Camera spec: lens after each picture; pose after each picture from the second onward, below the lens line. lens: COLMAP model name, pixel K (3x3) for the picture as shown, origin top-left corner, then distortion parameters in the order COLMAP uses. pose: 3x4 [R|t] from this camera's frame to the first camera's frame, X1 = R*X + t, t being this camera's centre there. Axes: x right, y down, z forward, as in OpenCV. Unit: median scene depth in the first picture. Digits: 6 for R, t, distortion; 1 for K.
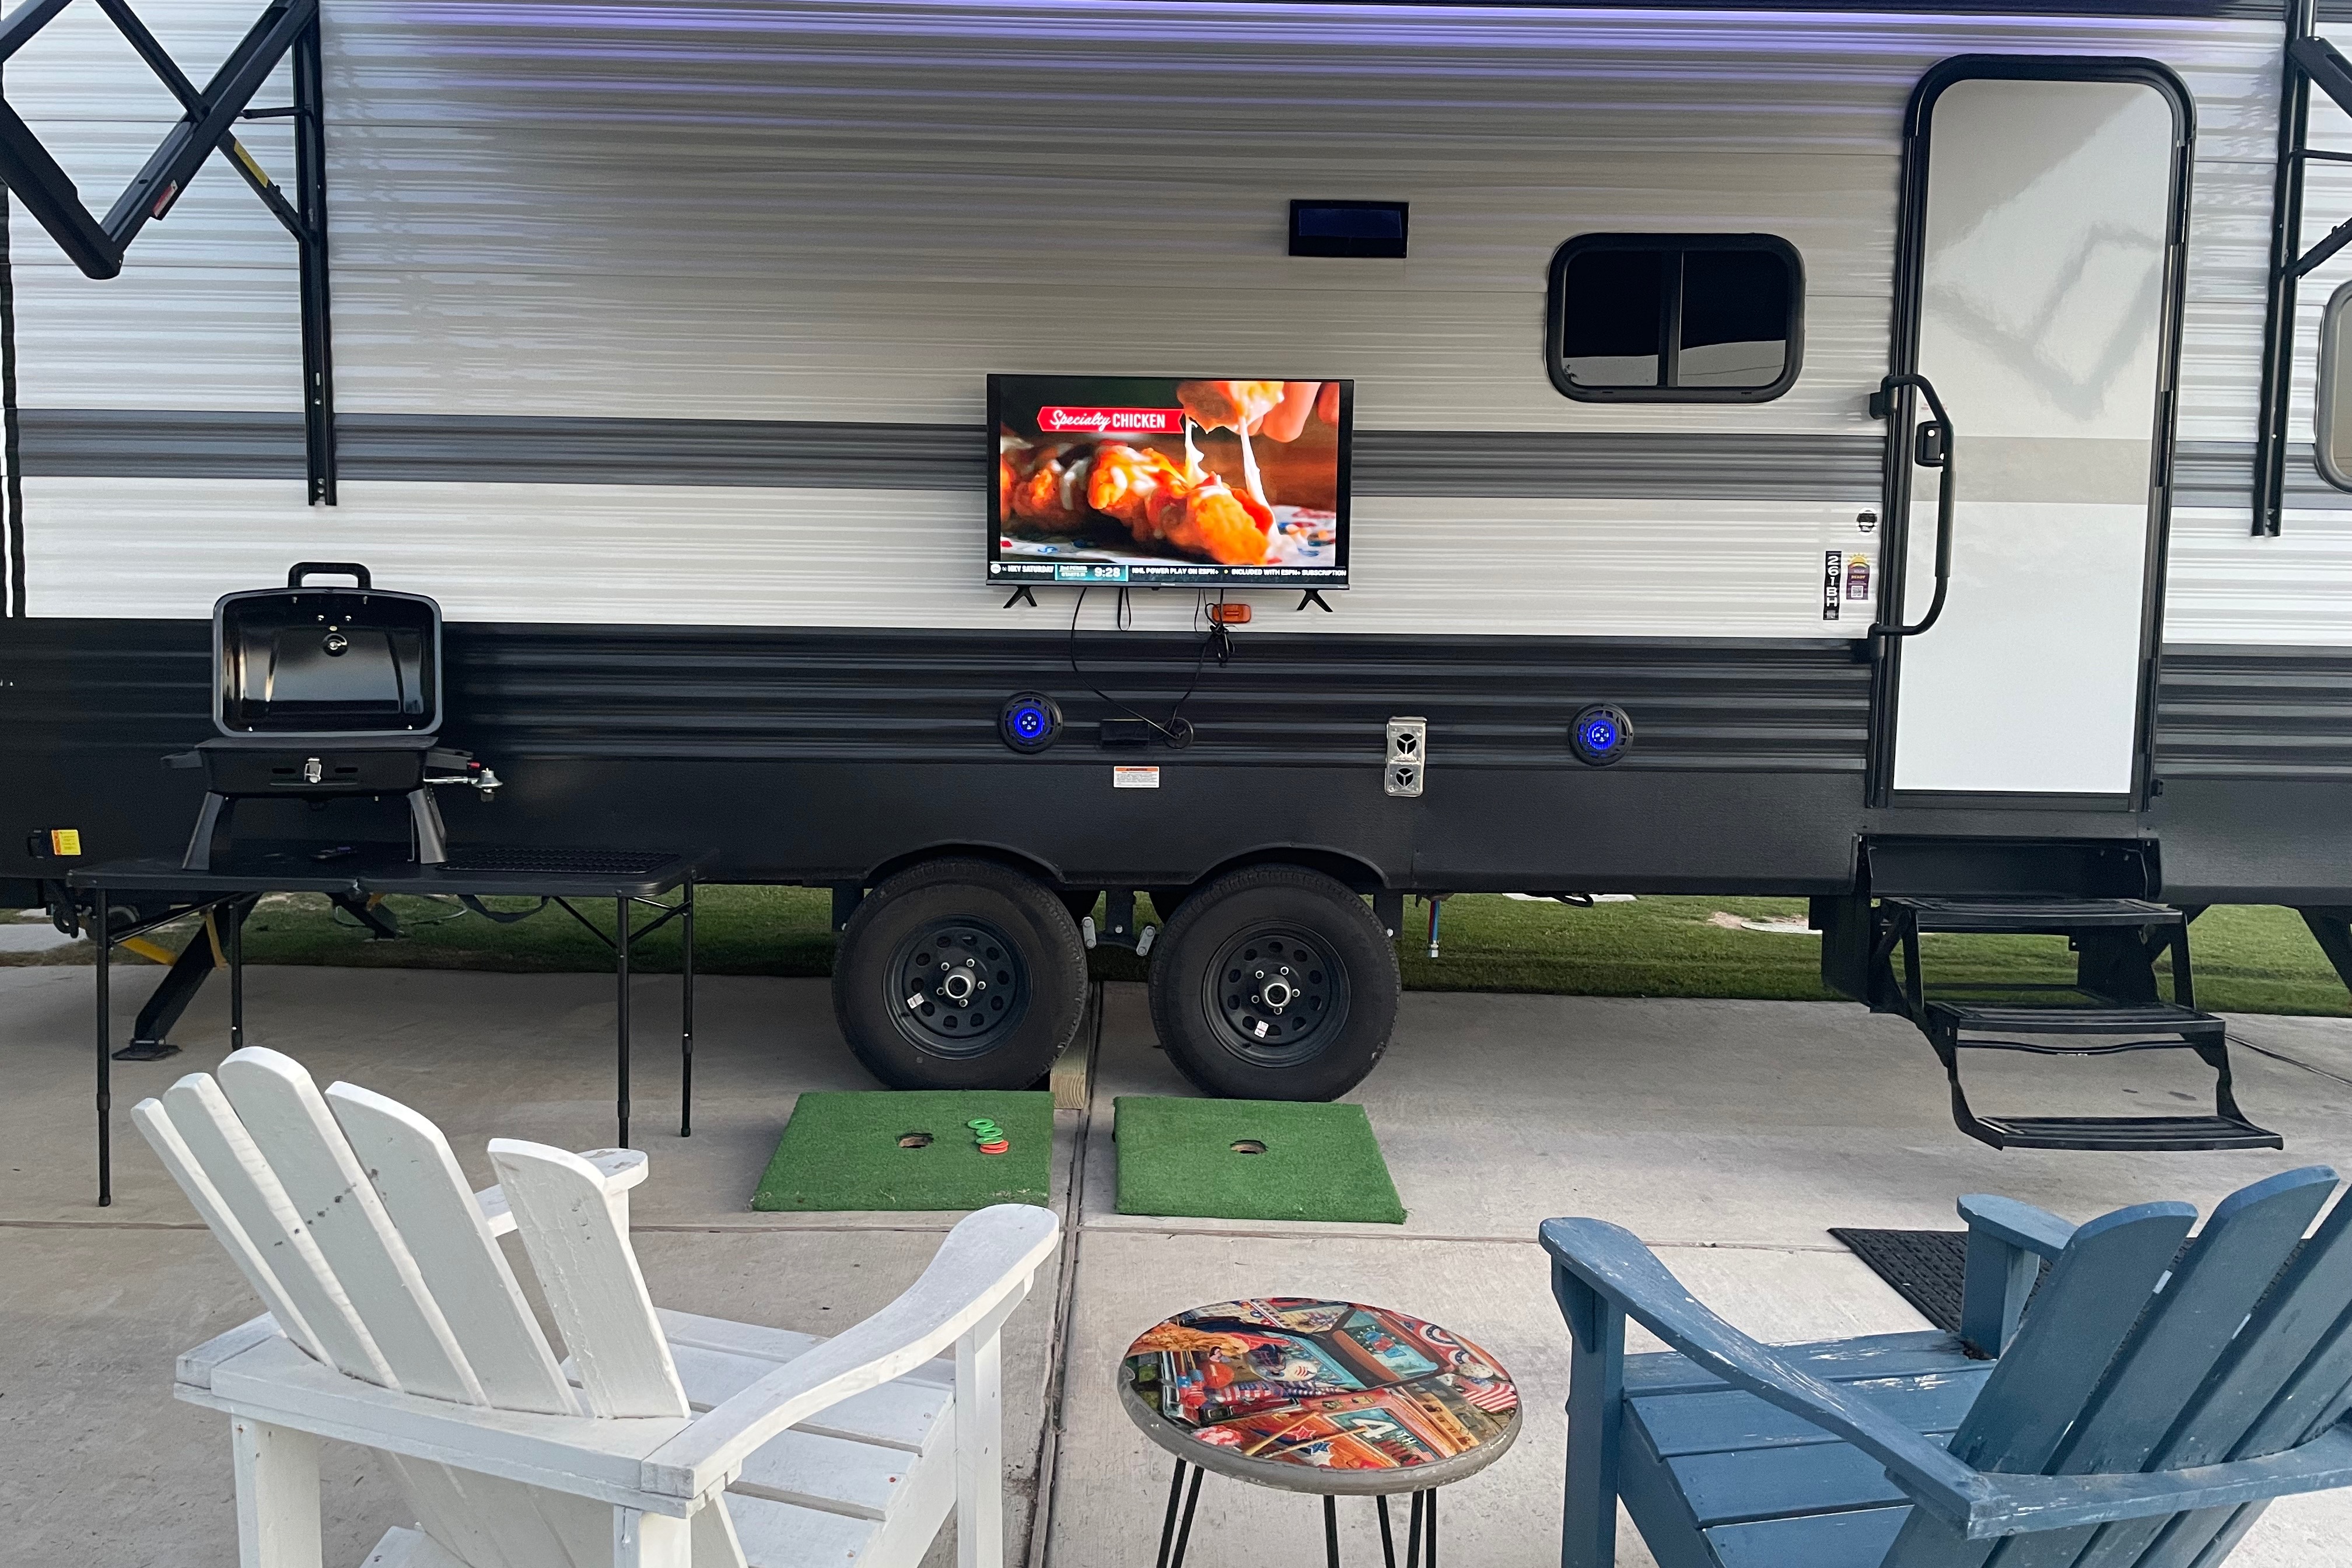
lens RADIAL K [[1768.1, 0, 1176.0], [0, 1768.1, 784.0], [0, 0, 1]] dist [0.072266, -0.085459]
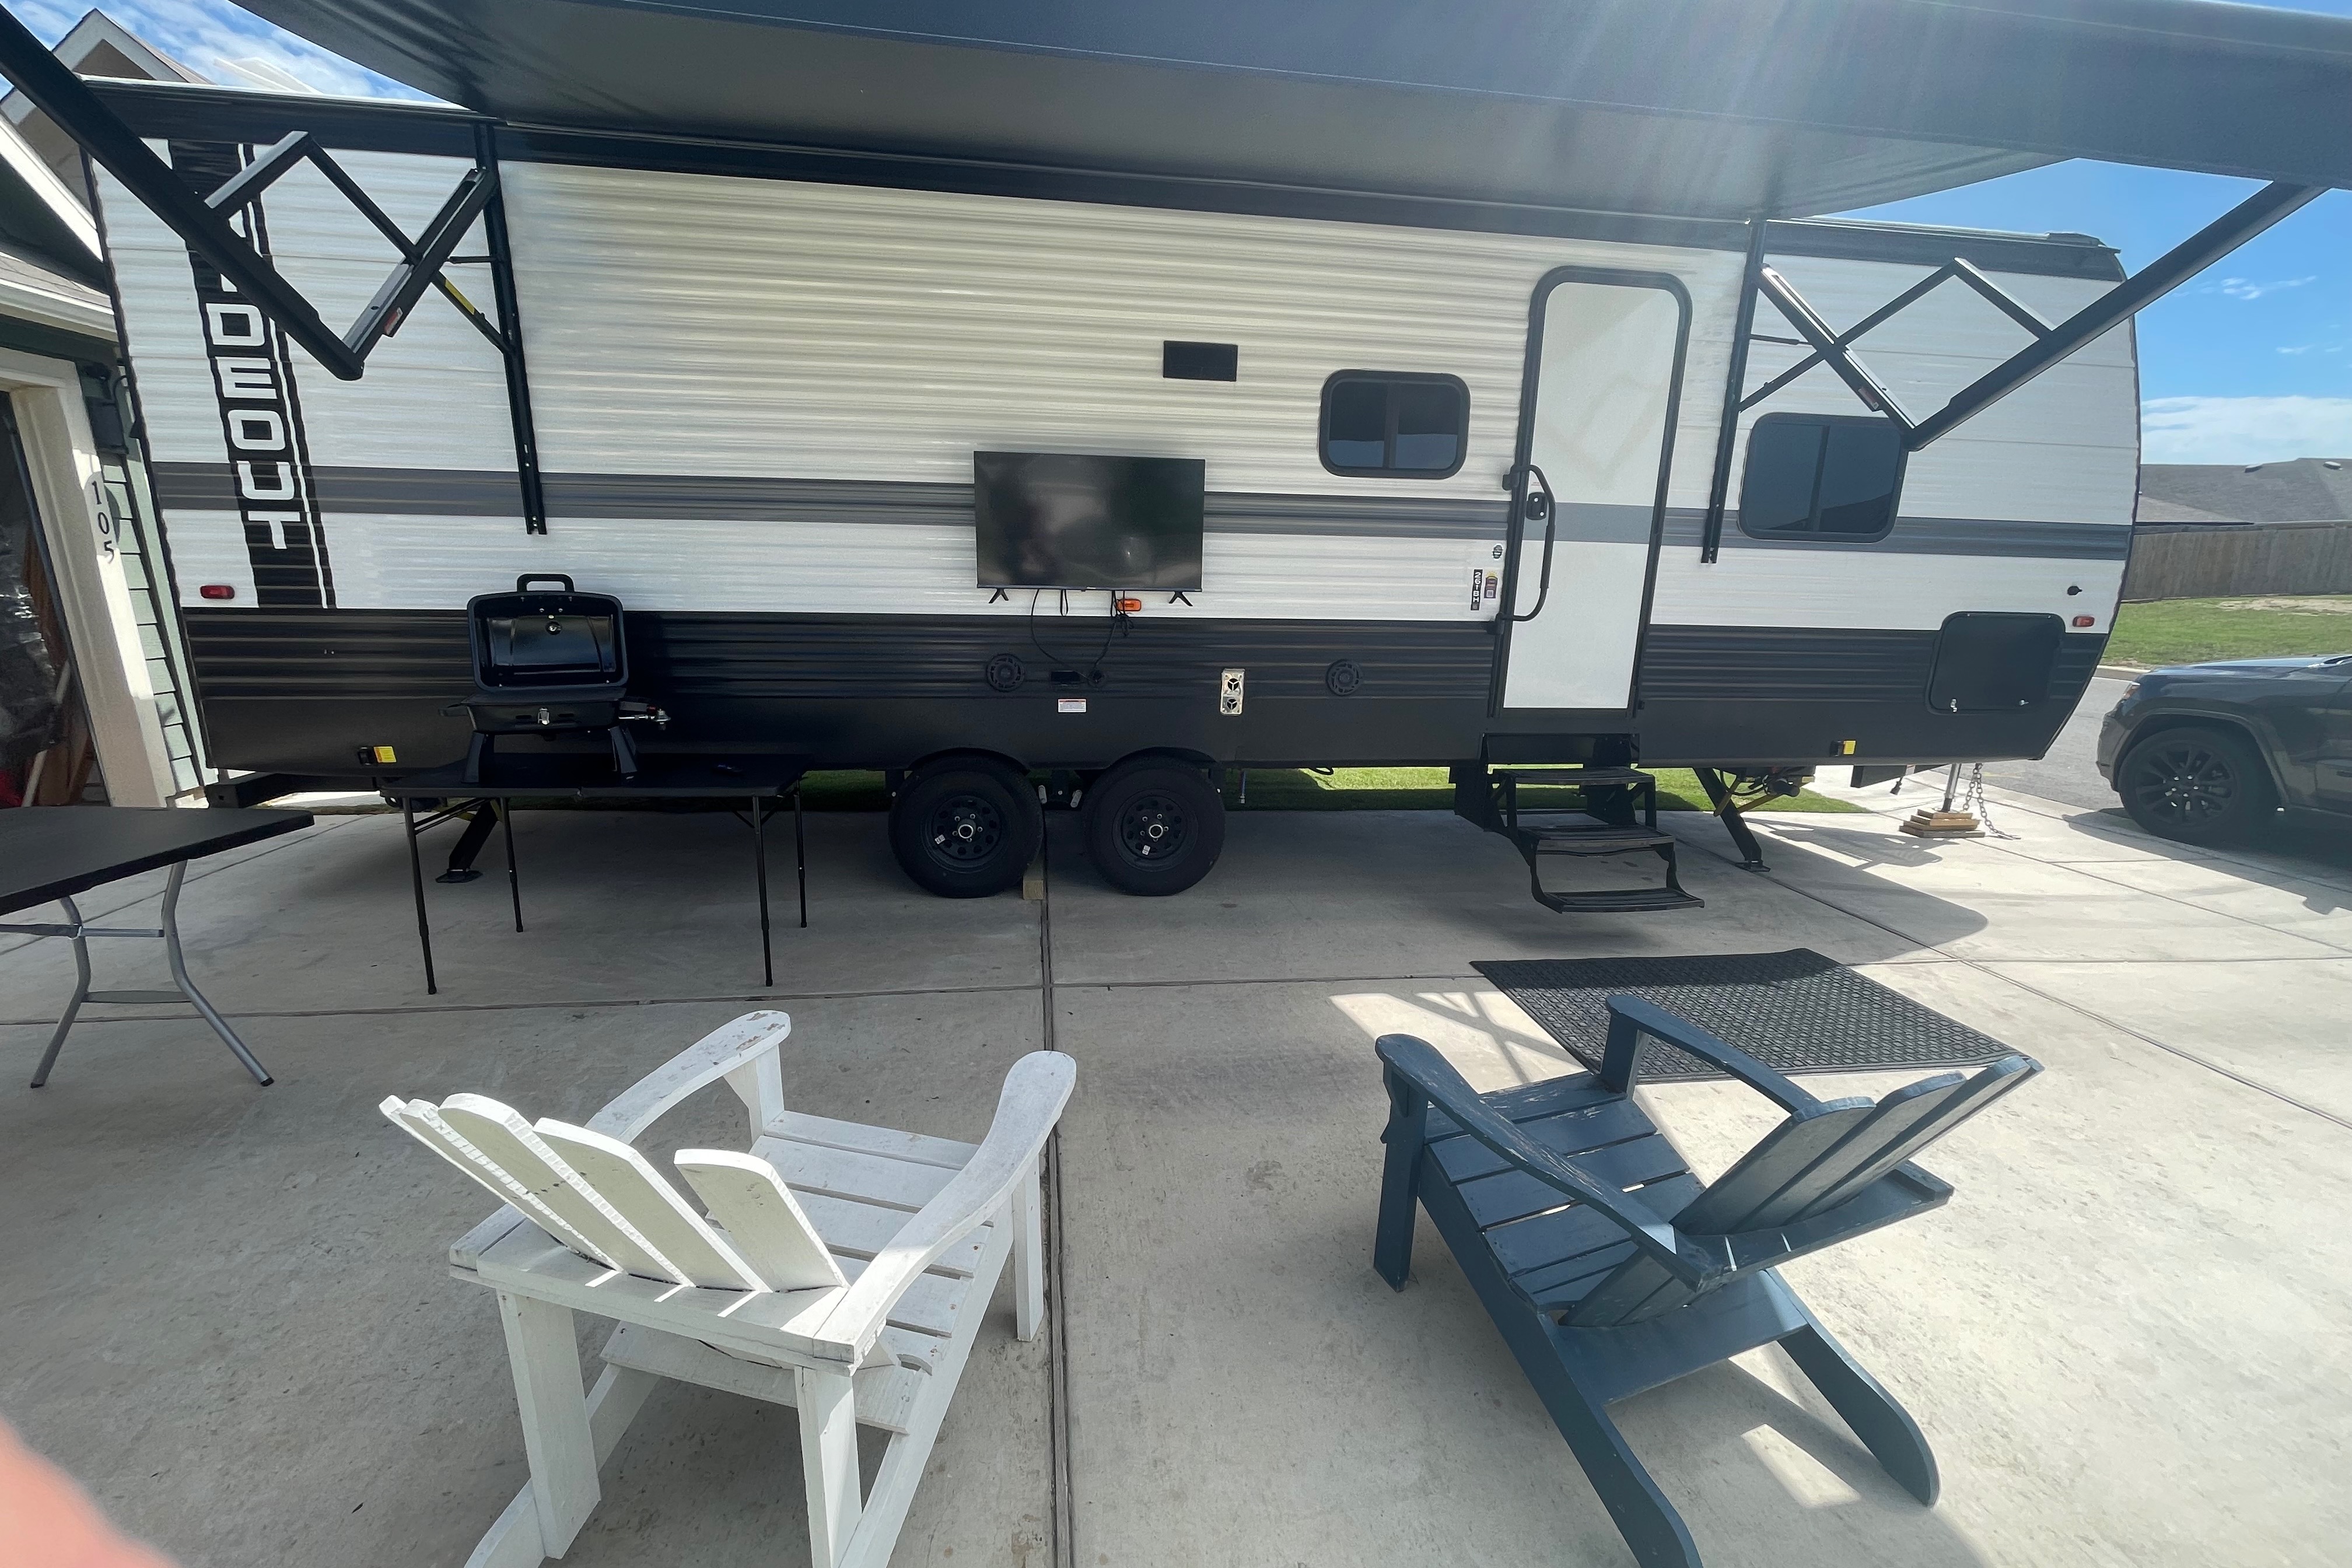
lens RADIAL K [[940.0, 0, 1165.1], [0, 940.0, 797.6], [0, 0, 1]] dist [-0.008804, 0.002982]
pose [[0.993590, -0.019649, 0.111322, -0.036220], [0.004211, 0.990528, 0.137248, -0.039684], [-0.112964, -0.135899, 0.984261, 0.118650]]
